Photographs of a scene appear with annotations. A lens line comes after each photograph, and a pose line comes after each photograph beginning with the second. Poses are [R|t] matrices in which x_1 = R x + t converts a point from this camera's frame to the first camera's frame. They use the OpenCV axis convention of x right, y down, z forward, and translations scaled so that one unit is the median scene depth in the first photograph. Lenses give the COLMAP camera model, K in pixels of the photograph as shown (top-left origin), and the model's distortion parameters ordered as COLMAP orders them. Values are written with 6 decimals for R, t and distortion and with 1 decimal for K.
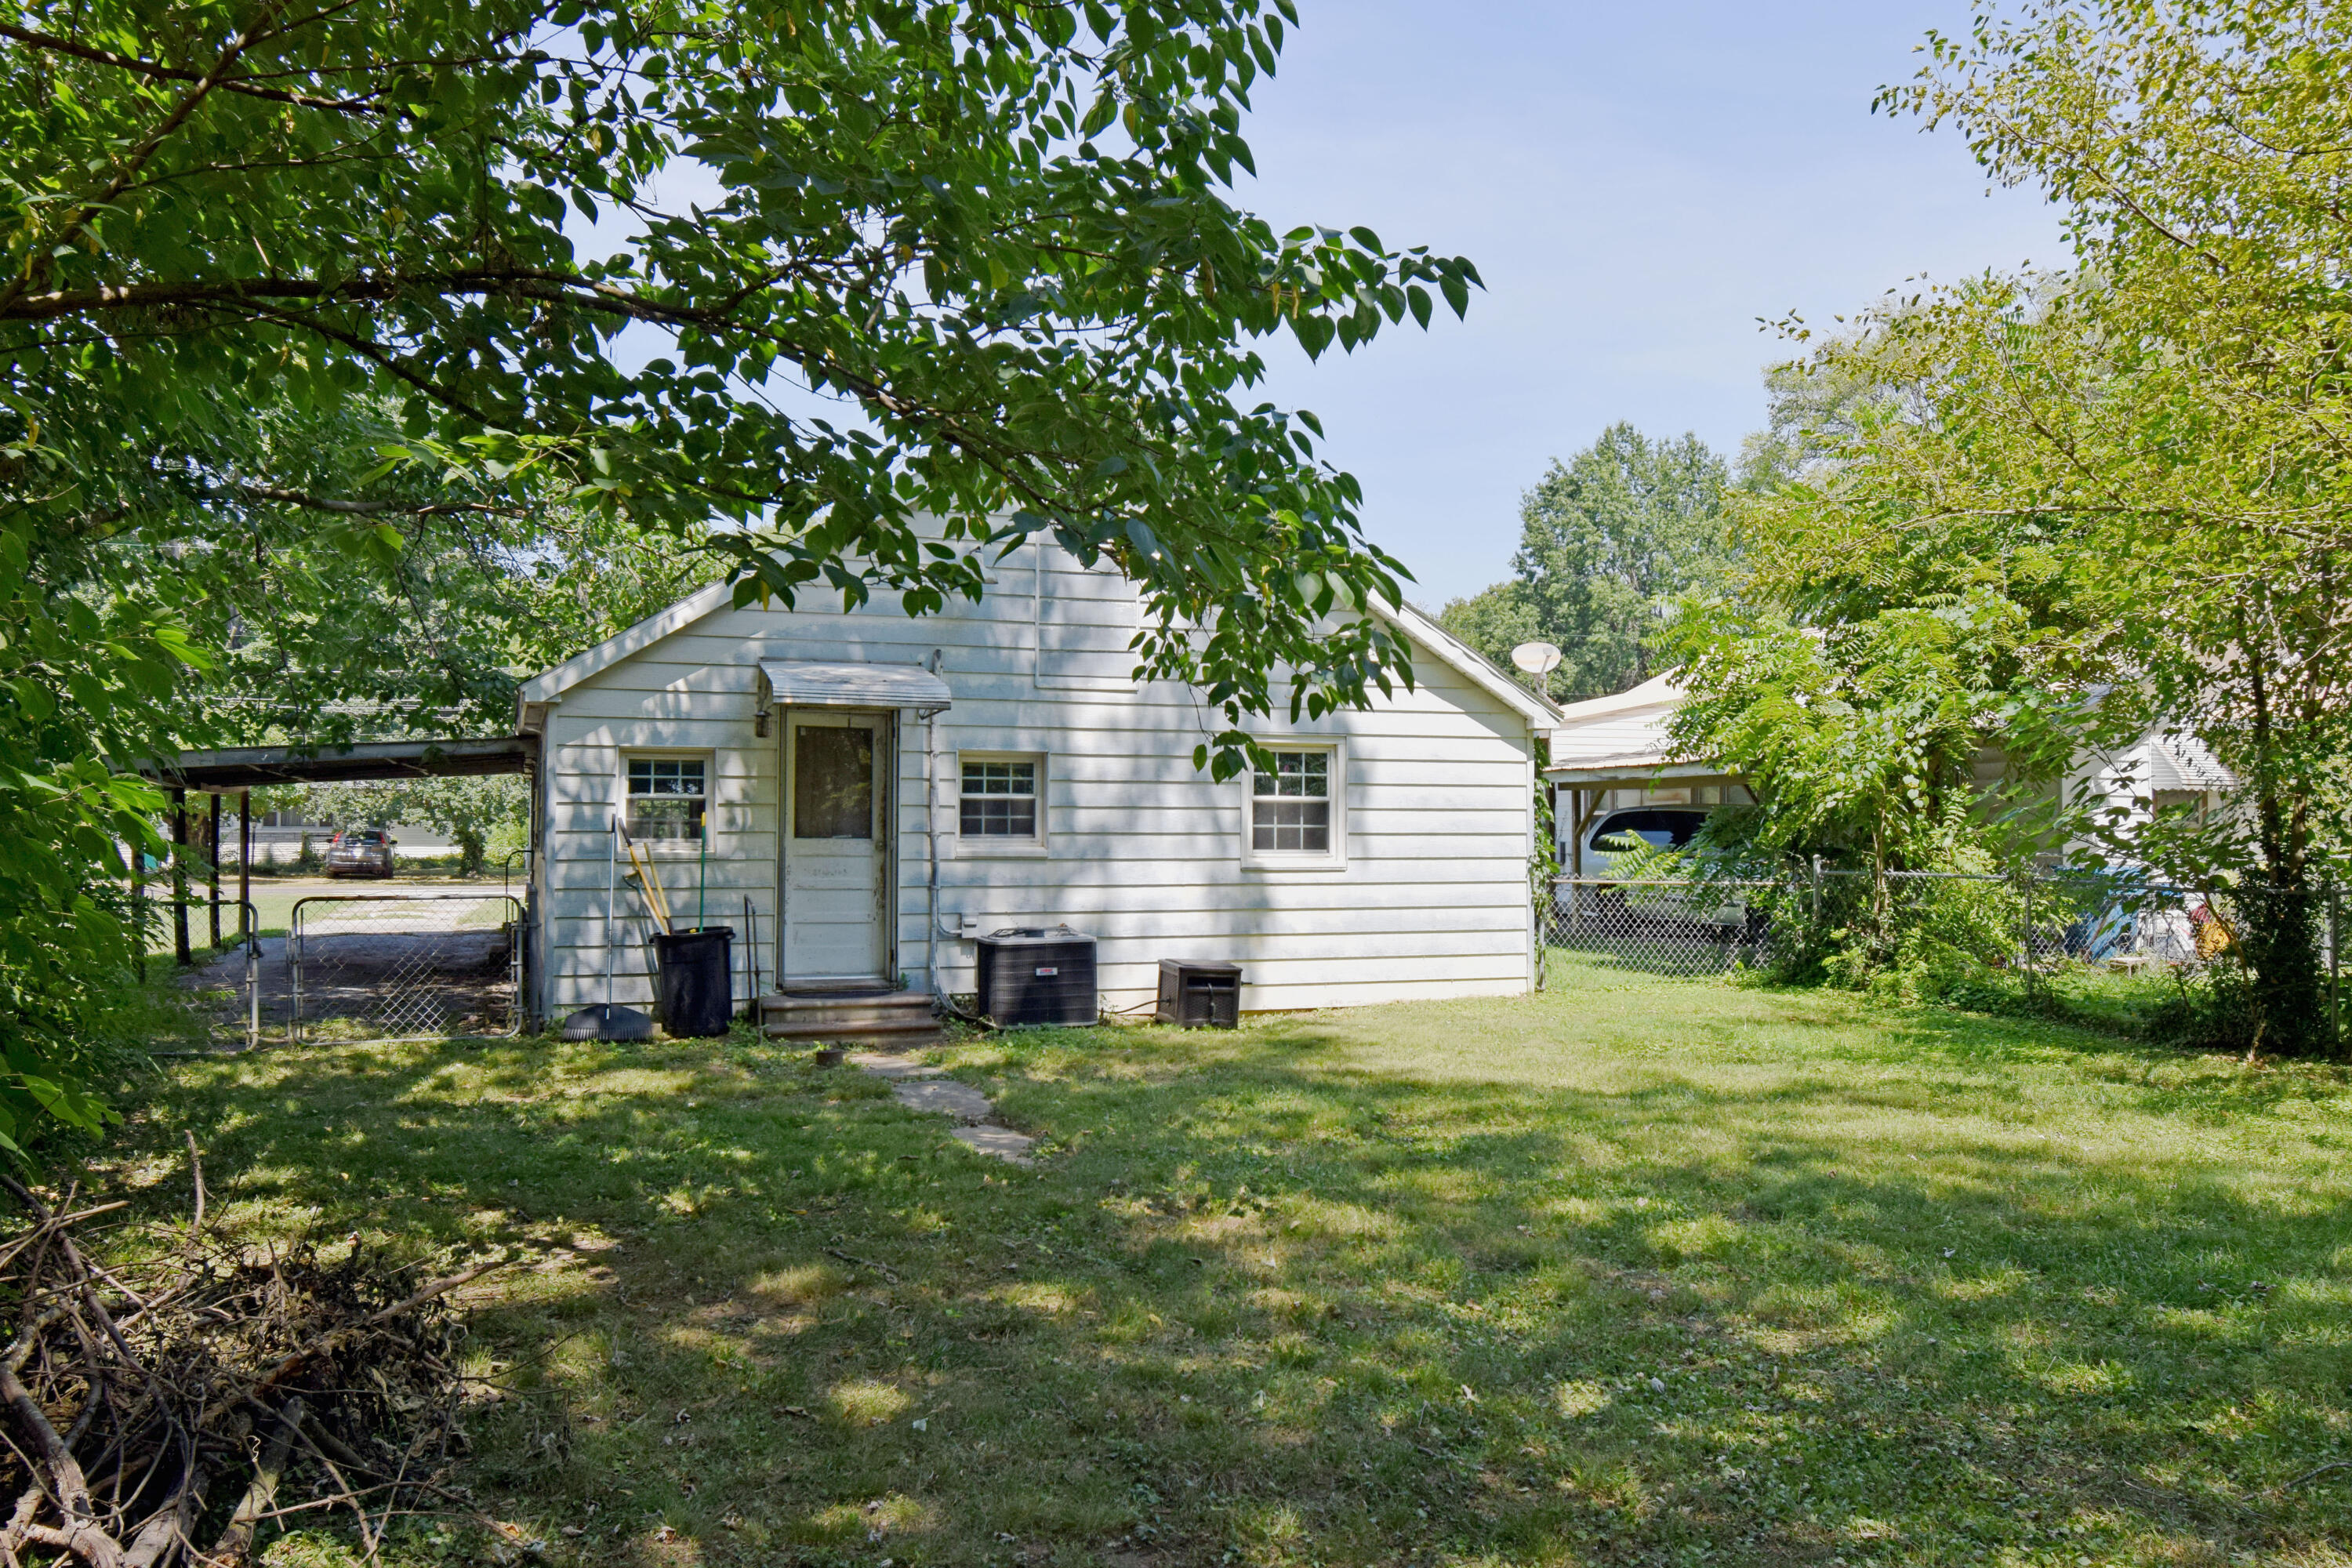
lens RADIAL K [[1748.9, 0, 1174.8], [0, 1748.9, 783.8], [0, 0, 1]] dist [-0.006767, -0.001158]
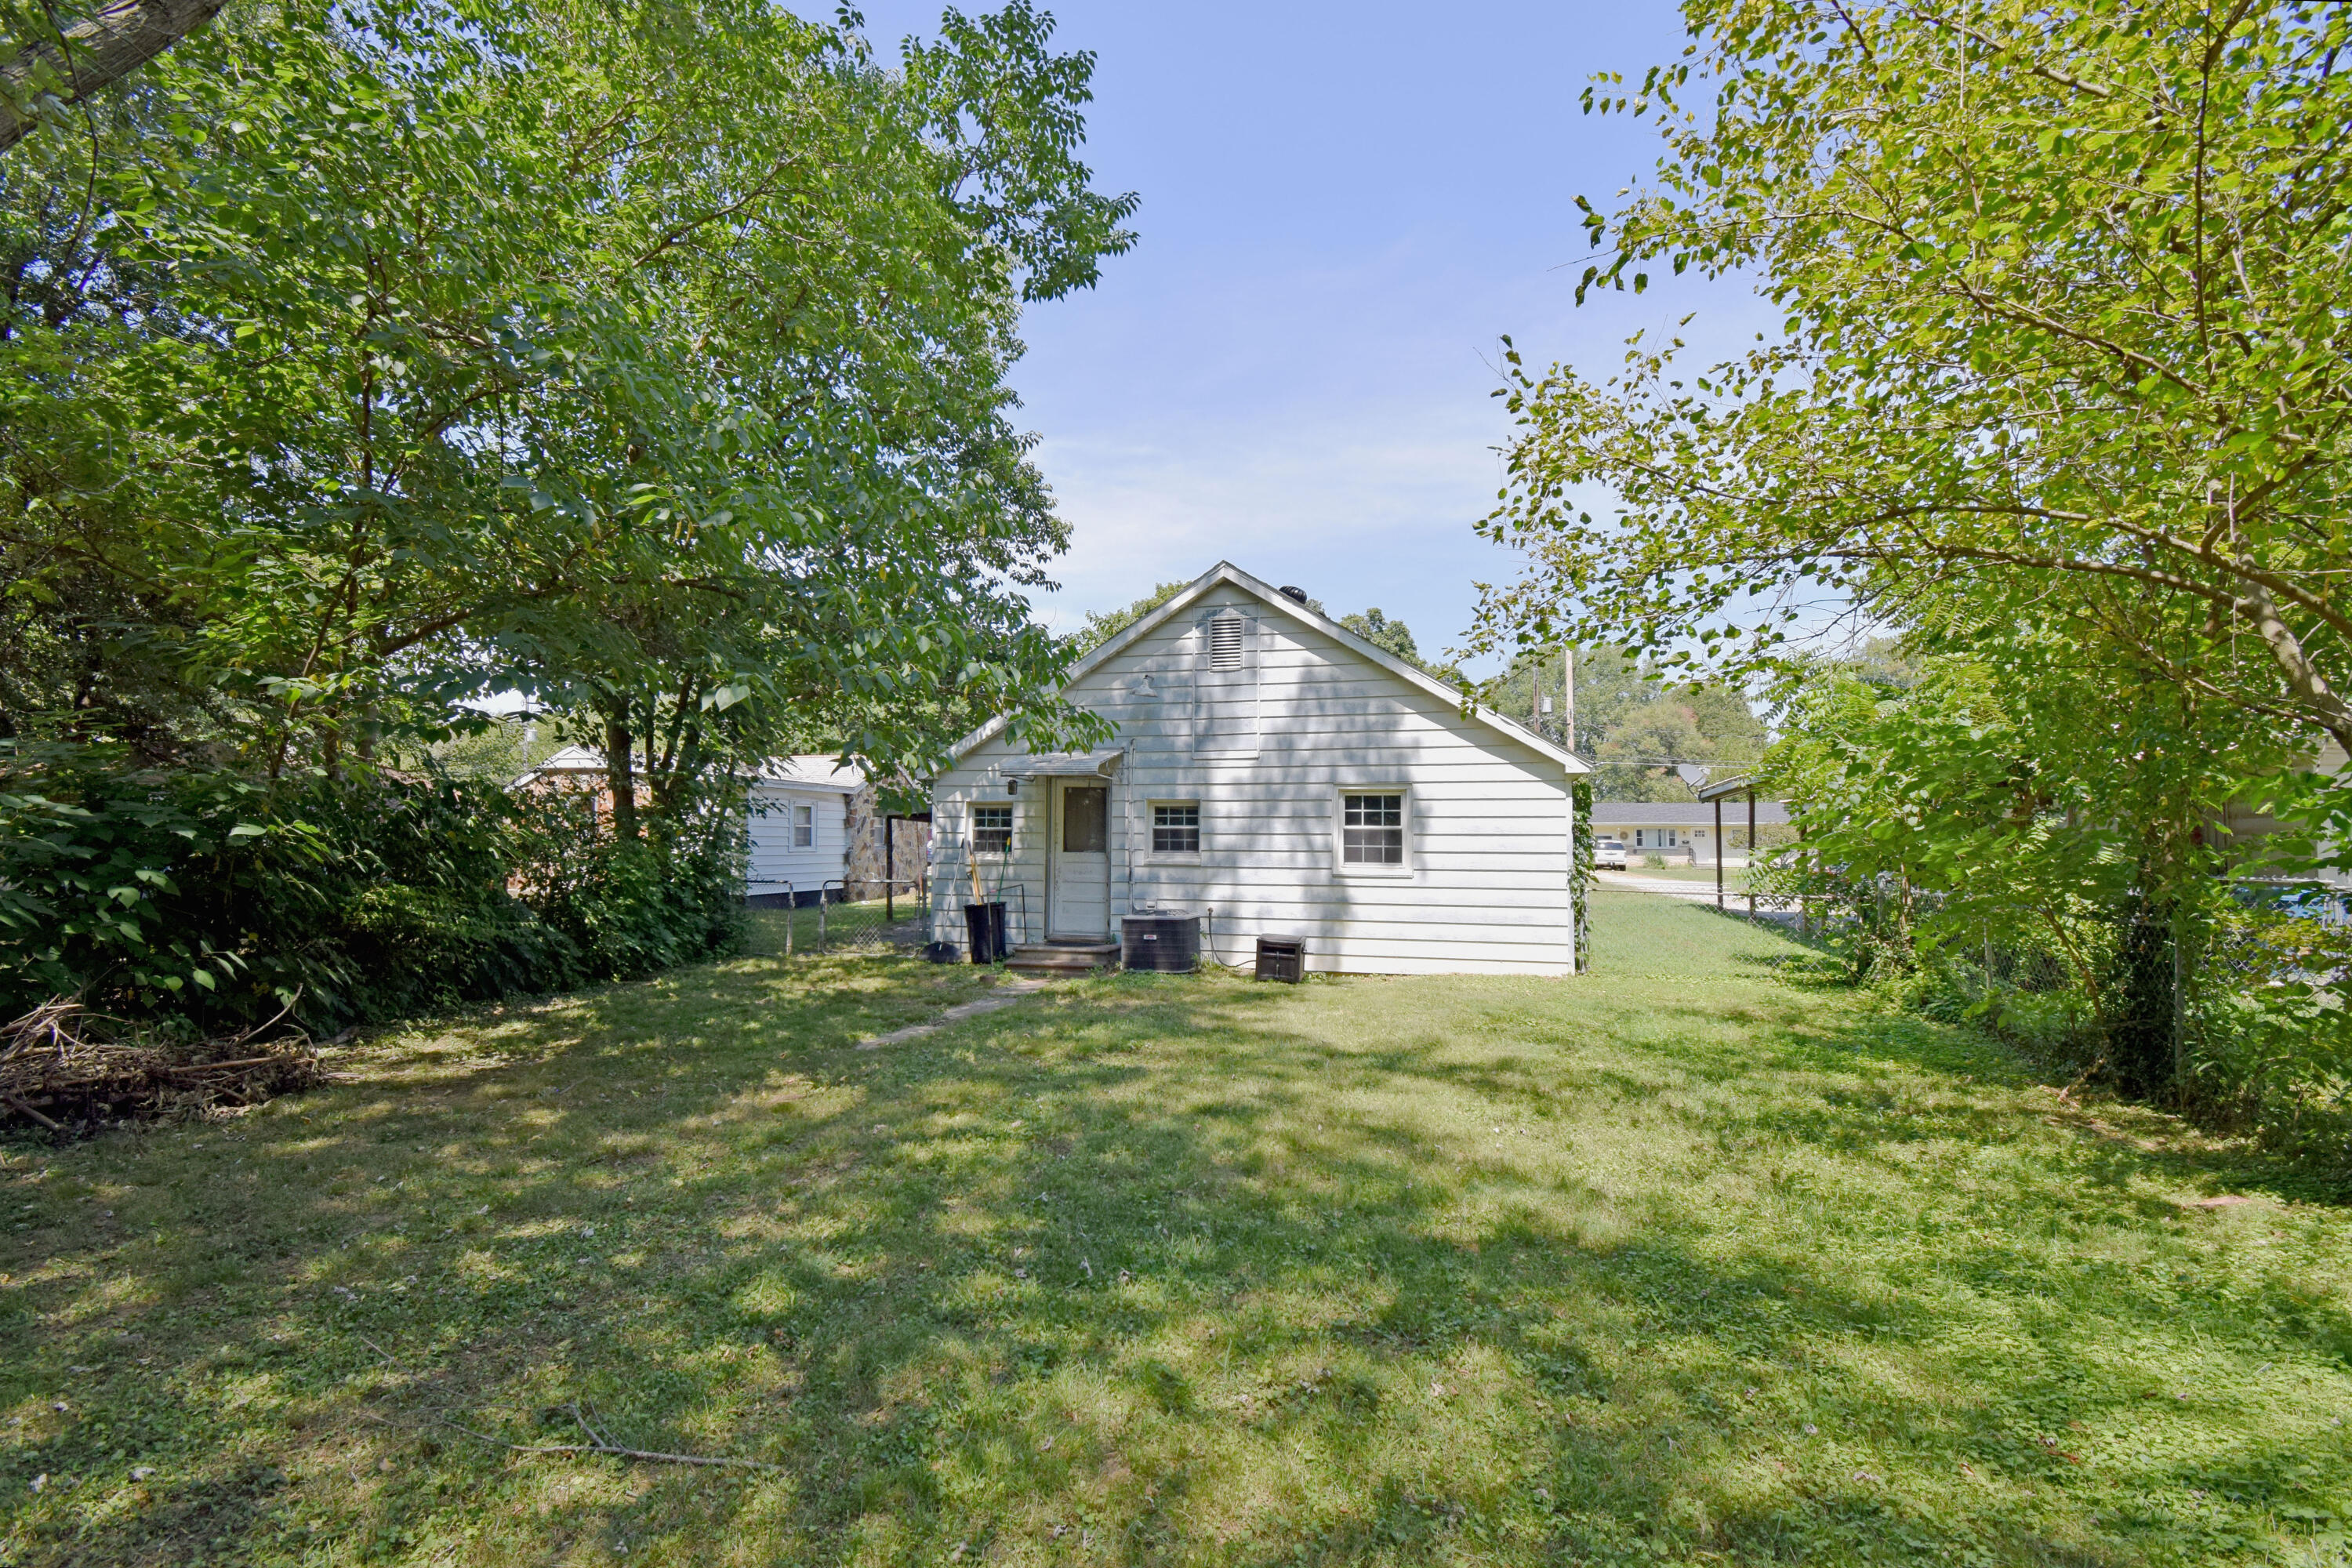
lens RADIAL K [[1054.2, 0, 1176.0], [0, 1054.2, 791.3], [0, 0, 1]] dist [-0.036041, -0.001408]
pose [[0.819134, -0.020913, -0.573221, 0.459520], [0.012655, 0.999751, -0.018391, -0.007869], [0.573463, 0.007810, 0.819194, 0.201836]]
